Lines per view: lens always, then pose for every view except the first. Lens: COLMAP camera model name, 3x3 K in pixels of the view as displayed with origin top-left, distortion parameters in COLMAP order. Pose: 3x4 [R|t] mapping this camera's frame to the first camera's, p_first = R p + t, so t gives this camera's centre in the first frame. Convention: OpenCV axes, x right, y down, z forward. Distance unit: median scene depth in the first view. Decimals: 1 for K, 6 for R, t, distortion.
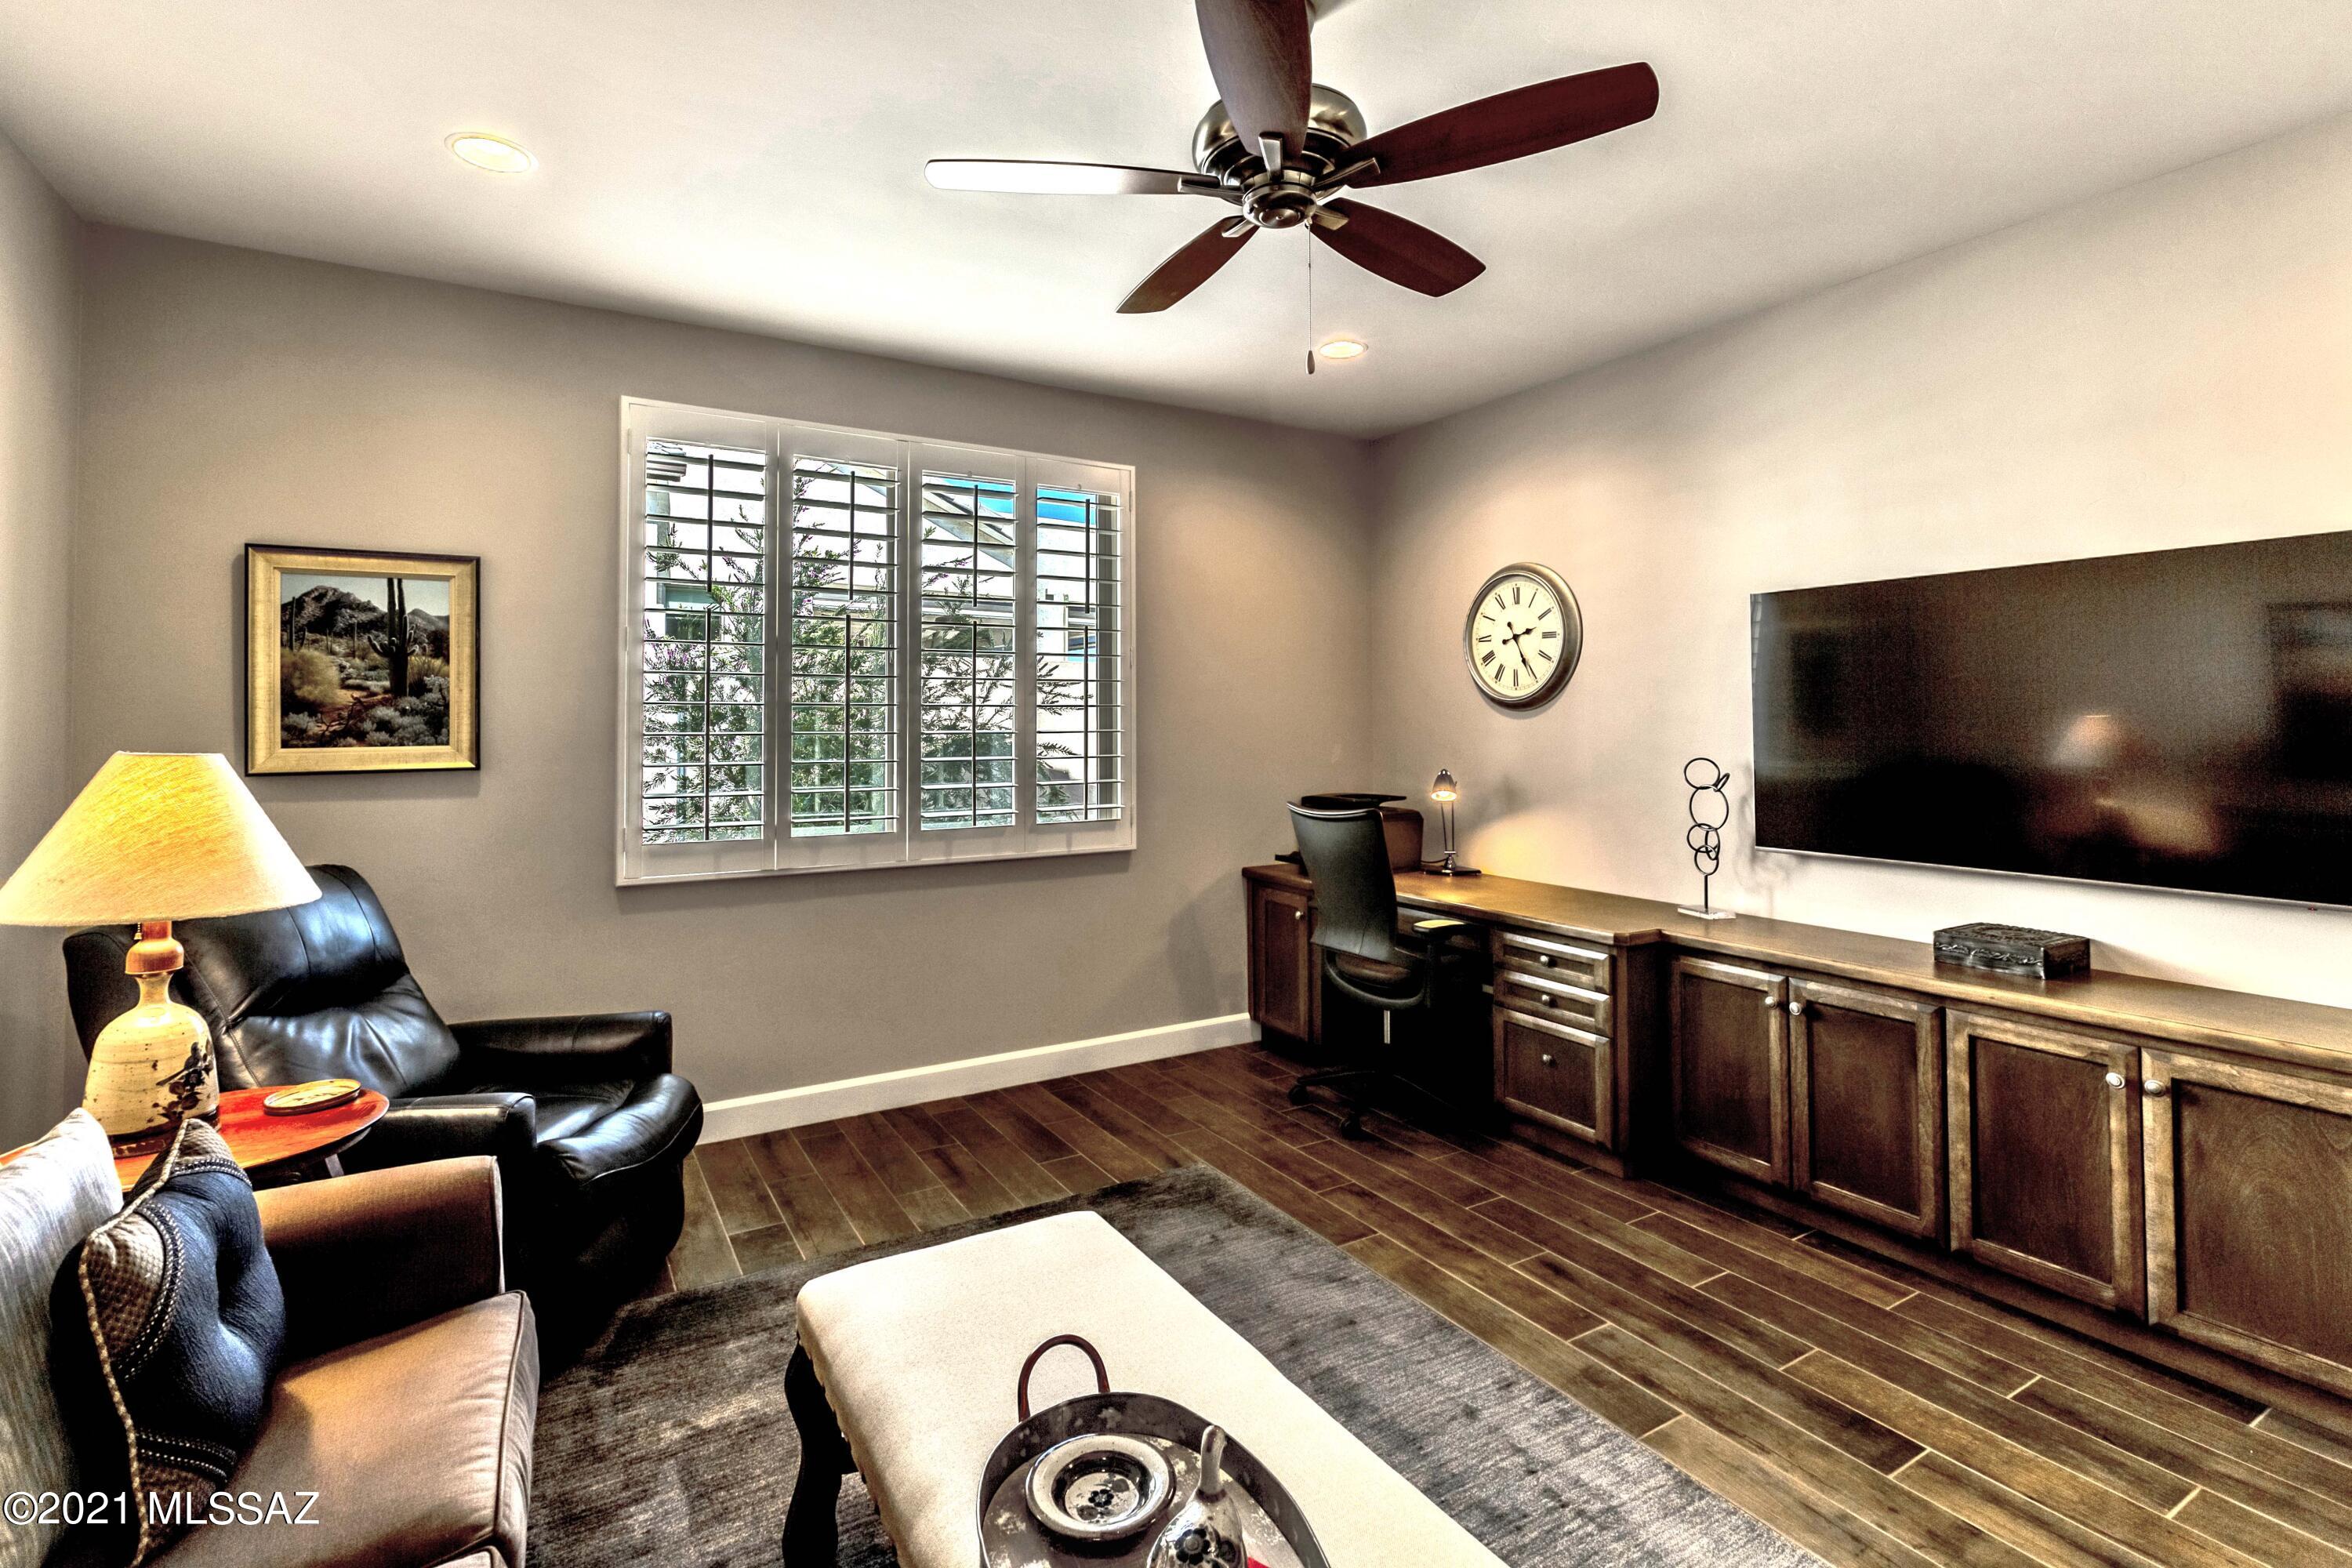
lens RADIAL K [[1091.7, 0, 1155.8], [0, 1091.7, 695.0], [0, 0, 1]] dist [0.000421, -0.000136]
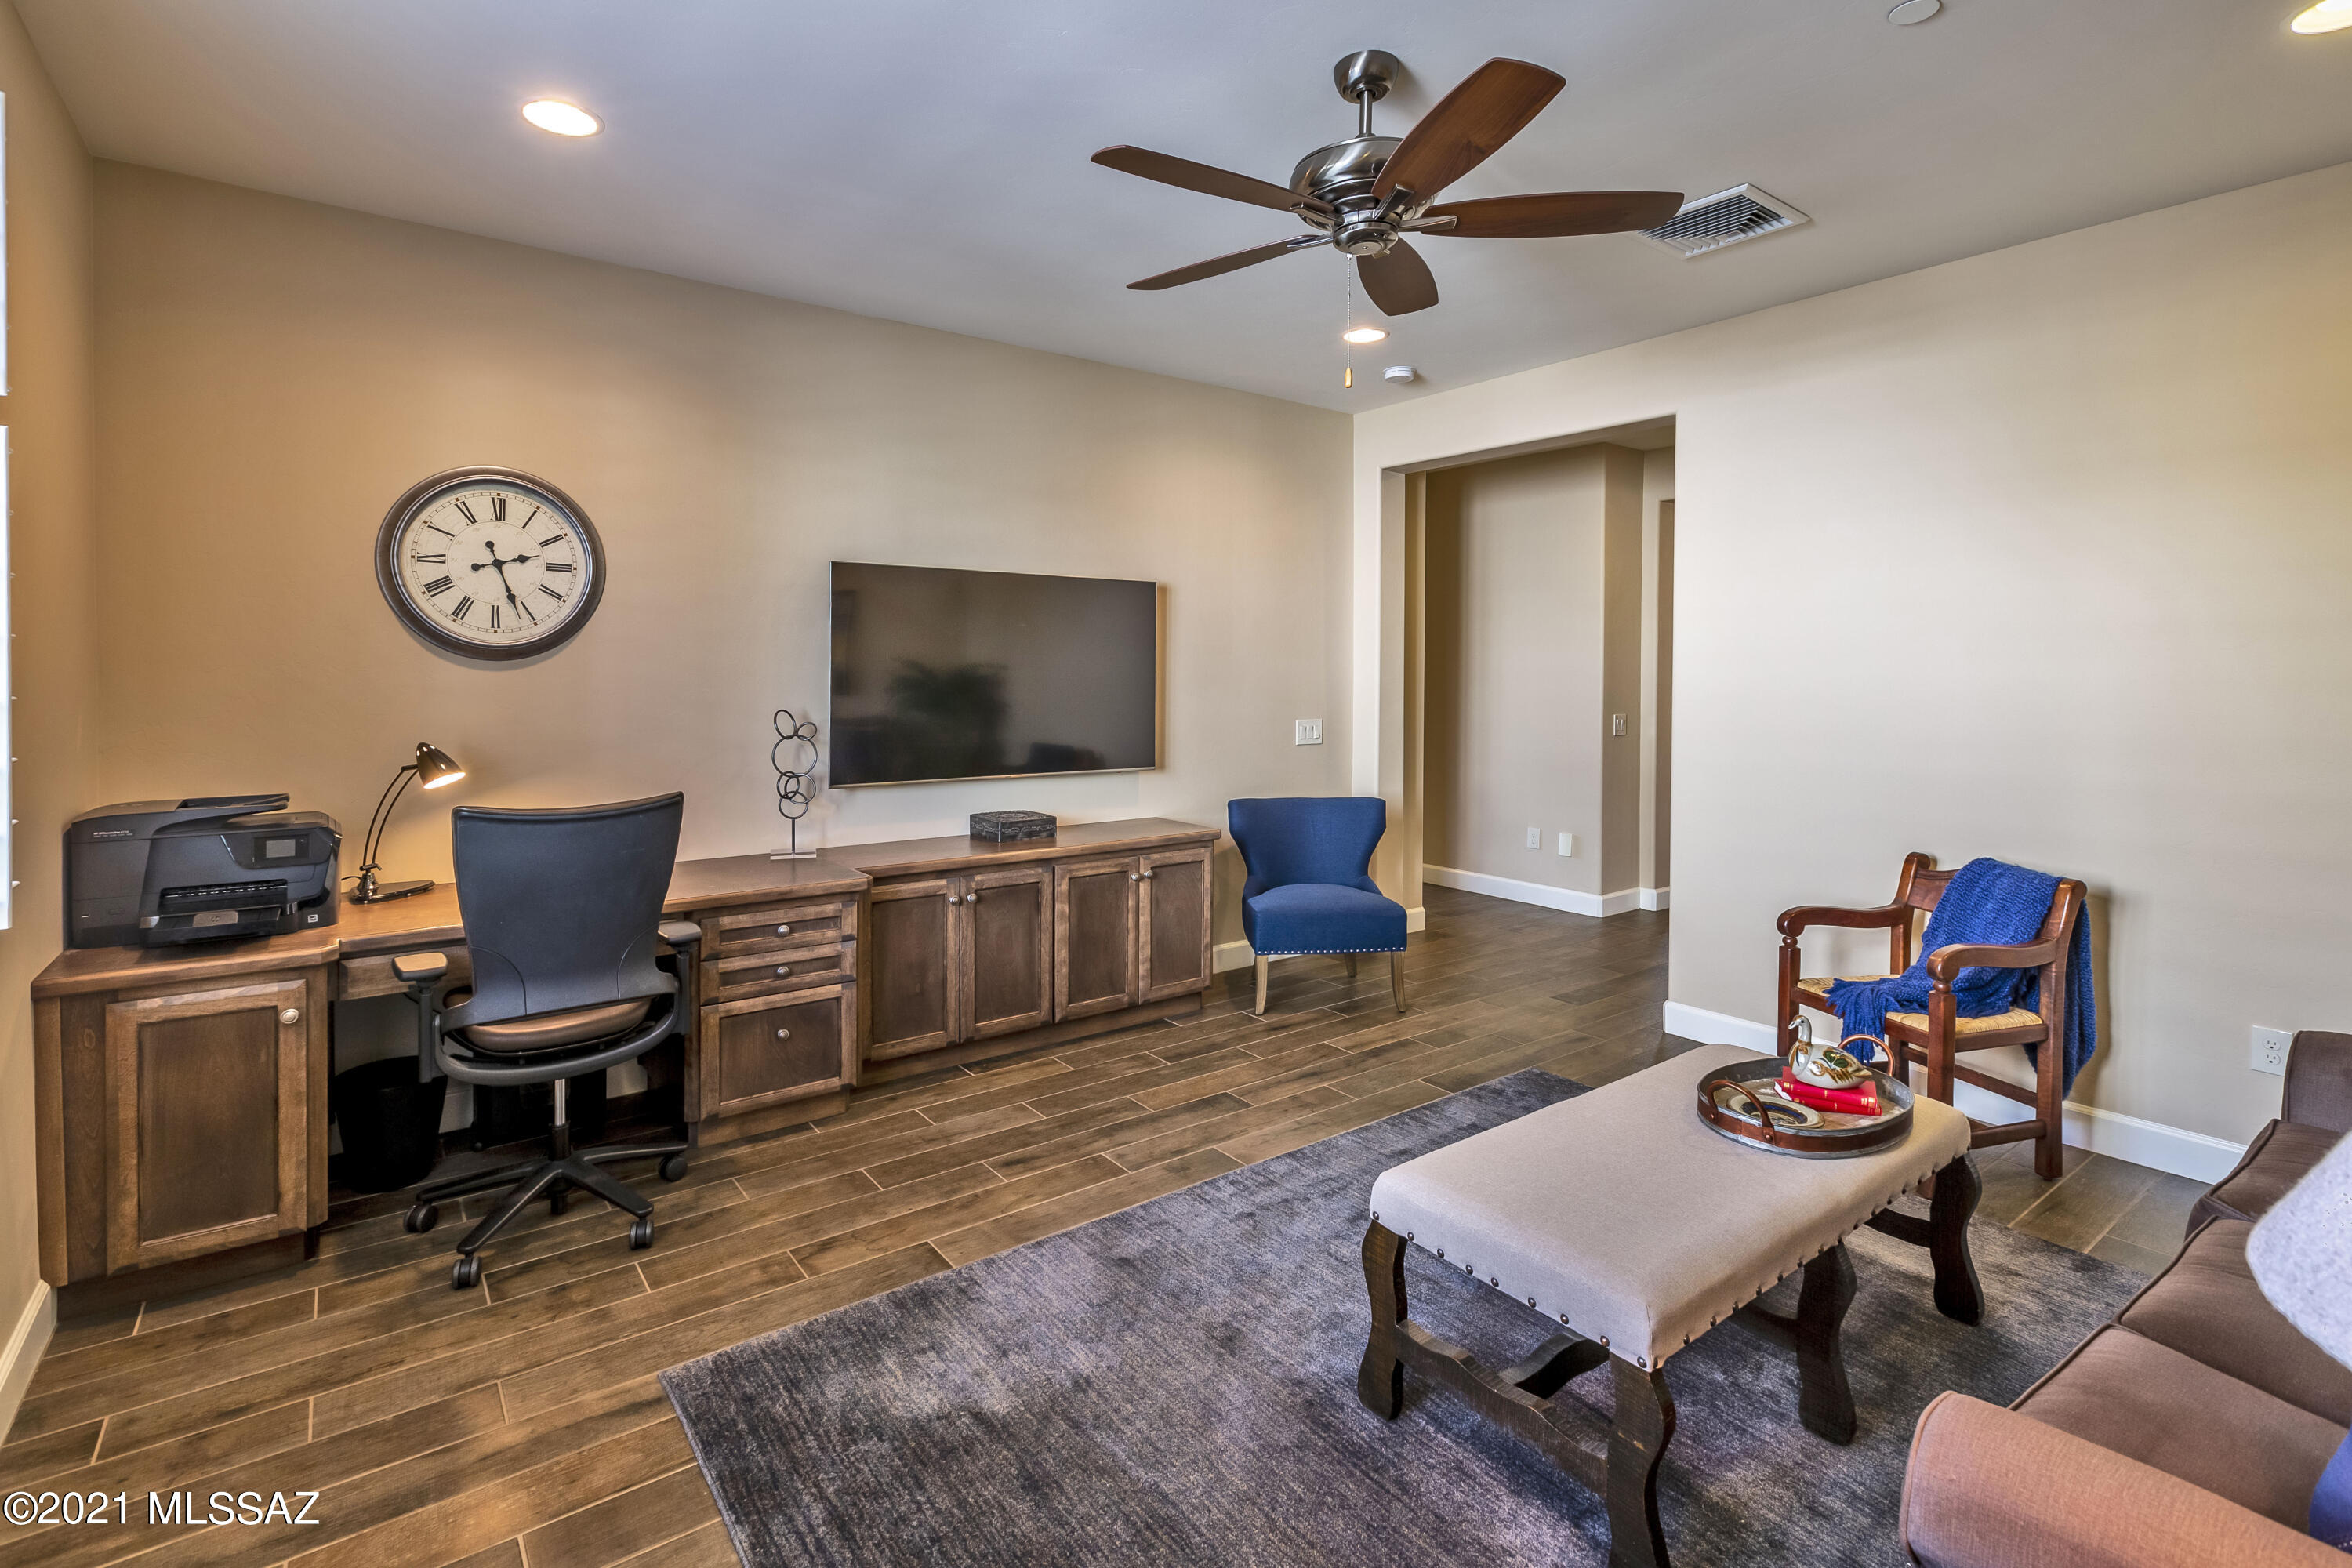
lens RADIAL K [[1091.7, 0, 1155.8], [0, 1091.7, 695.0], [0, 0, 1]] dist [0.000421, -0.000136]
pose [[-0.108091, -0.022803, 0.993879, -0.689892], [-0.032283, 0.999290, 0.019416, 0.013141], [-0.993617, -0.029987, -0.108750, 0.896189]]
